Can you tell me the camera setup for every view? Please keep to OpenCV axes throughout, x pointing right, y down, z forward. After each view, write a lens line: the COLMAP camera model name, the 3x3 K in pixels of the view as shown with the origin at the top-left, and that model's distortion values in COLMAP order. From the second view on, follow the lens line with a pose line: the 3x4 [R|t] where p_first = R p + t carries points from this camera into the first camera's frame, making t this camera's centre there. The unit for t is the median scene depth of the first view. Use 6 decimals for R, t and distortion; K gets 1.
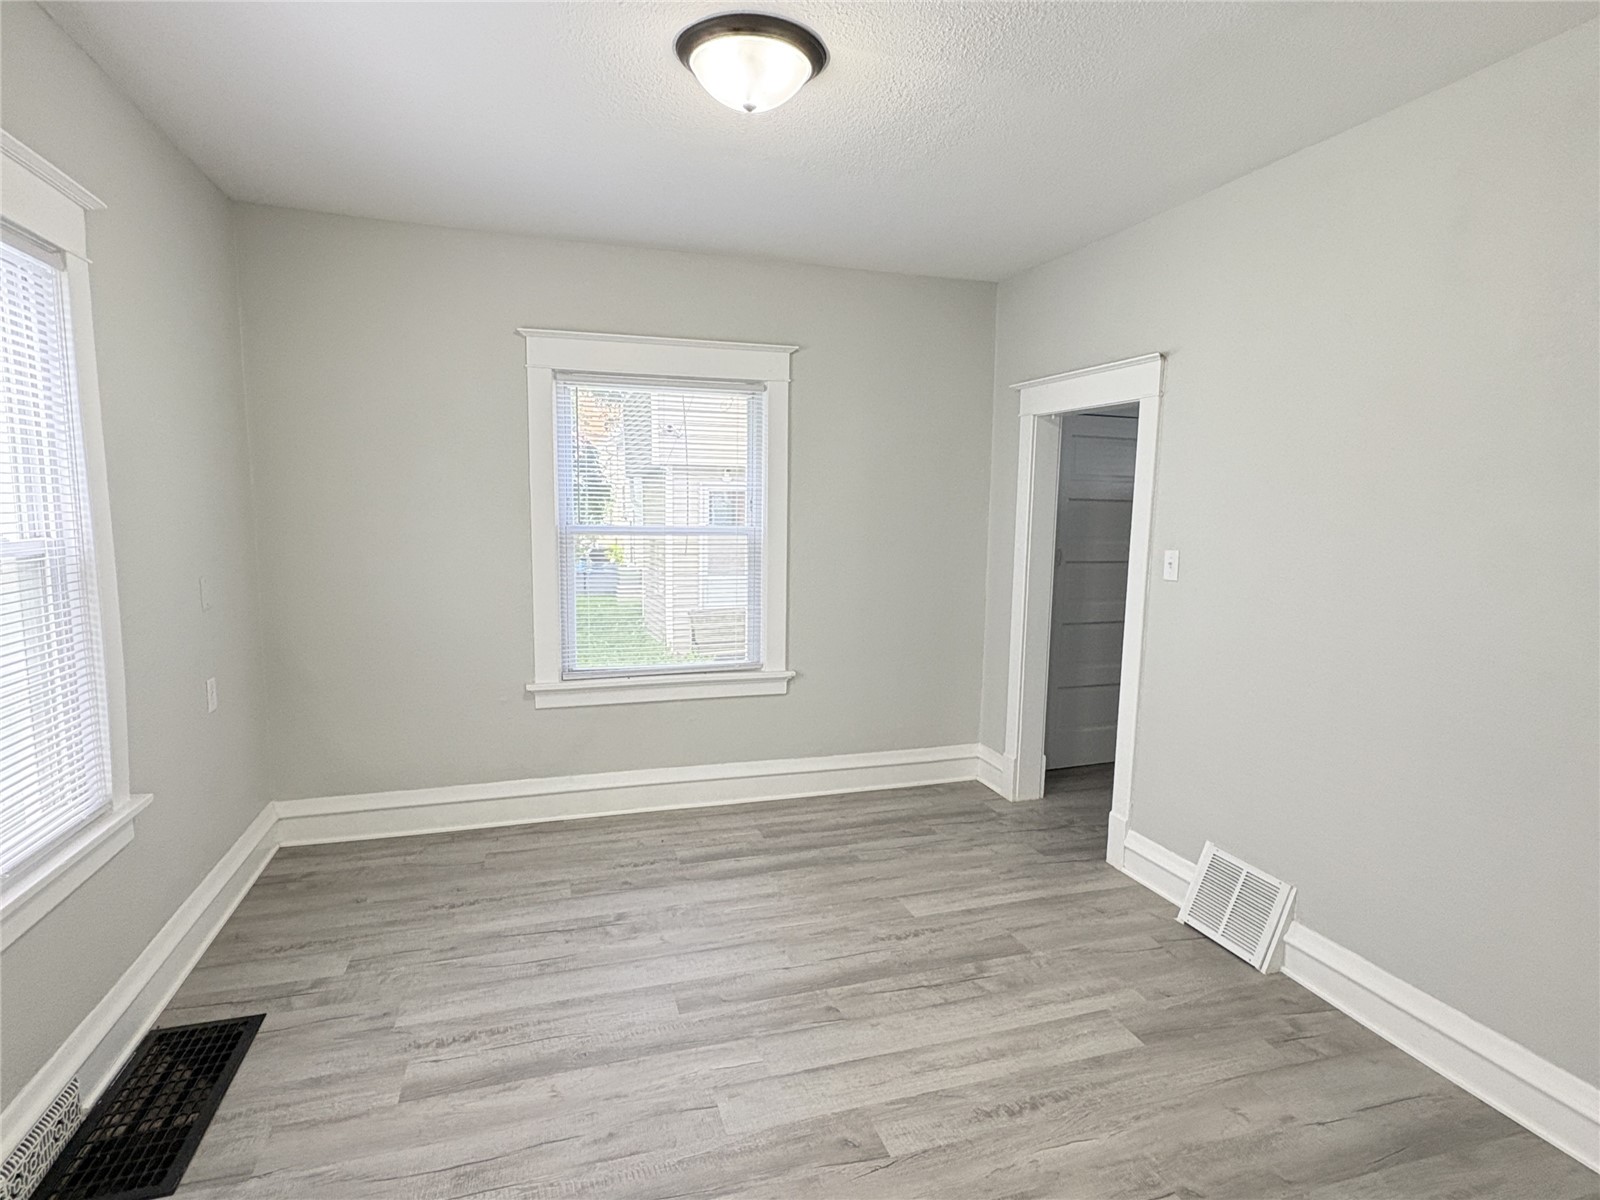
lens RADIAL K [[845.6, 0, 798.5], [0, 845.6, 603.9], [0, 0, 1]] dist [0.002740, 0.000726]
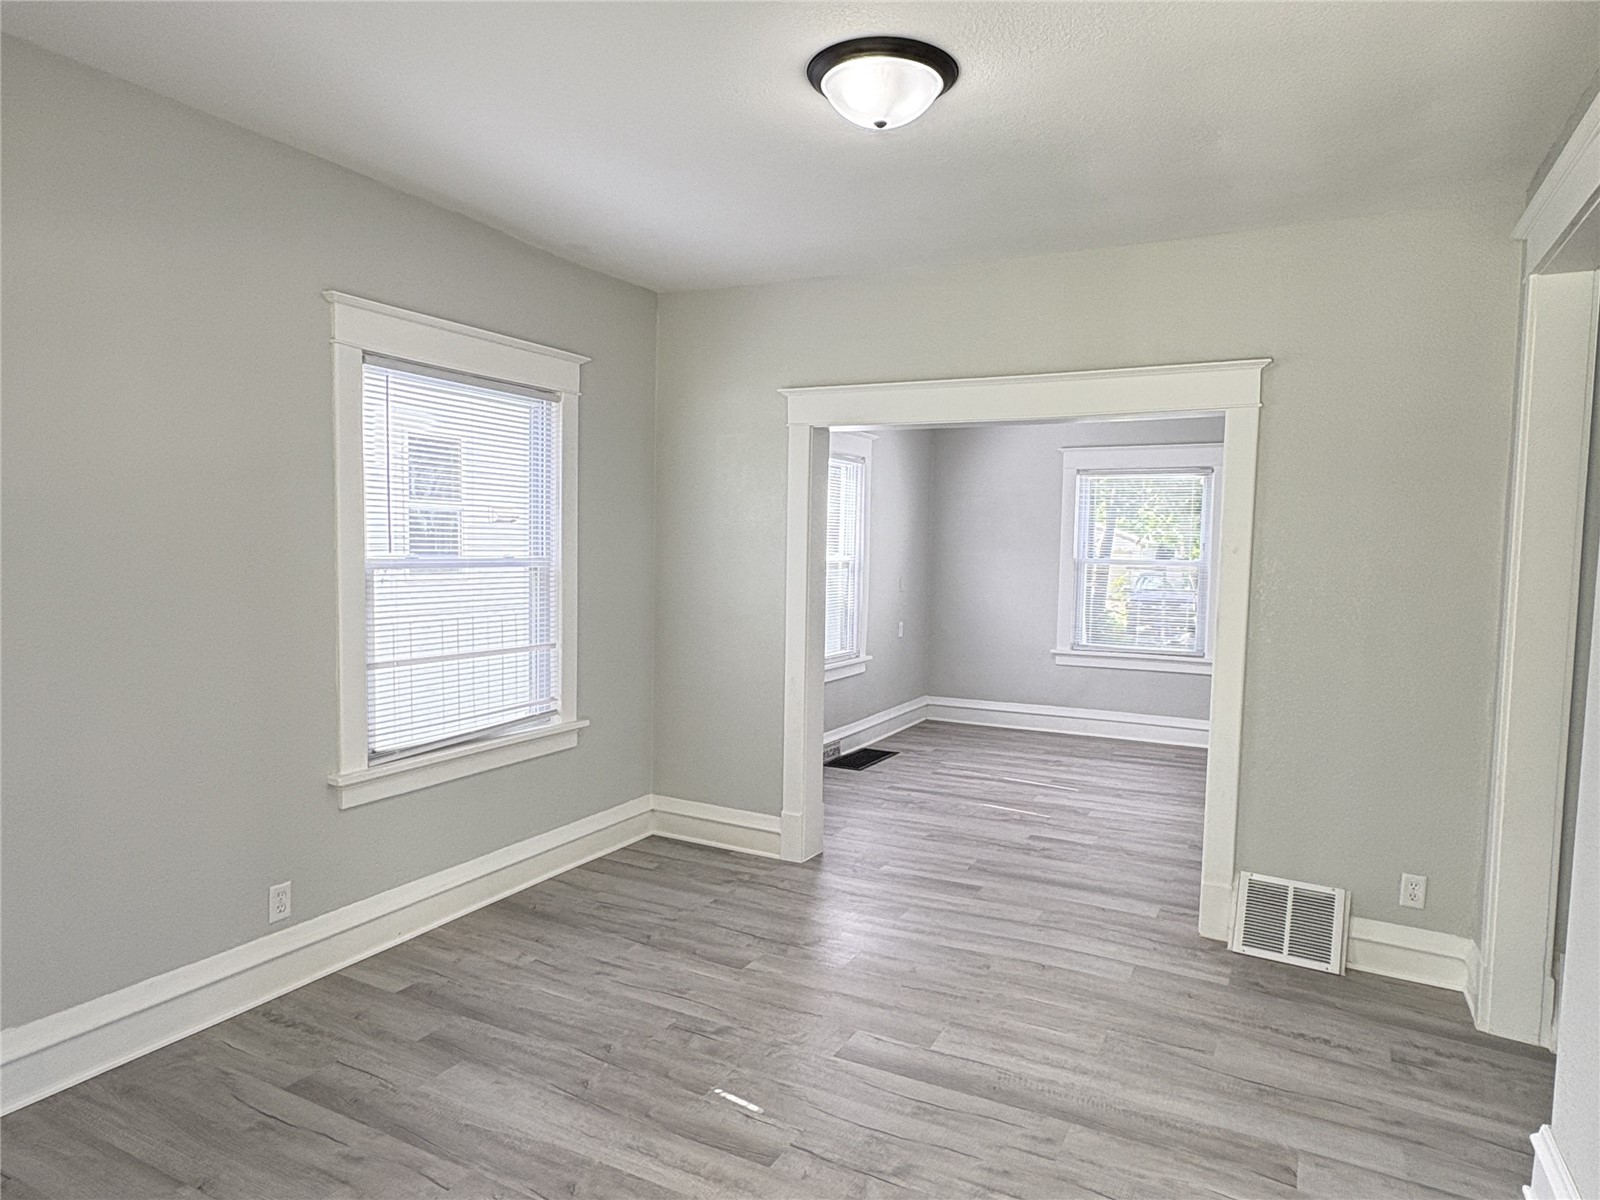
lens RADIAL K [[965.6, 0, 801.2], [0, 965.6, 604.6], [0, 0, 1]] dist [0.000674, 0.000037]
pose [[0.700168, 0.044805, -0.712571, 1.113752], [-0.092617, 0.995296, -0.028423, 0.166058], [0.707945, 0.085897, 0.701024, -1.161644]]
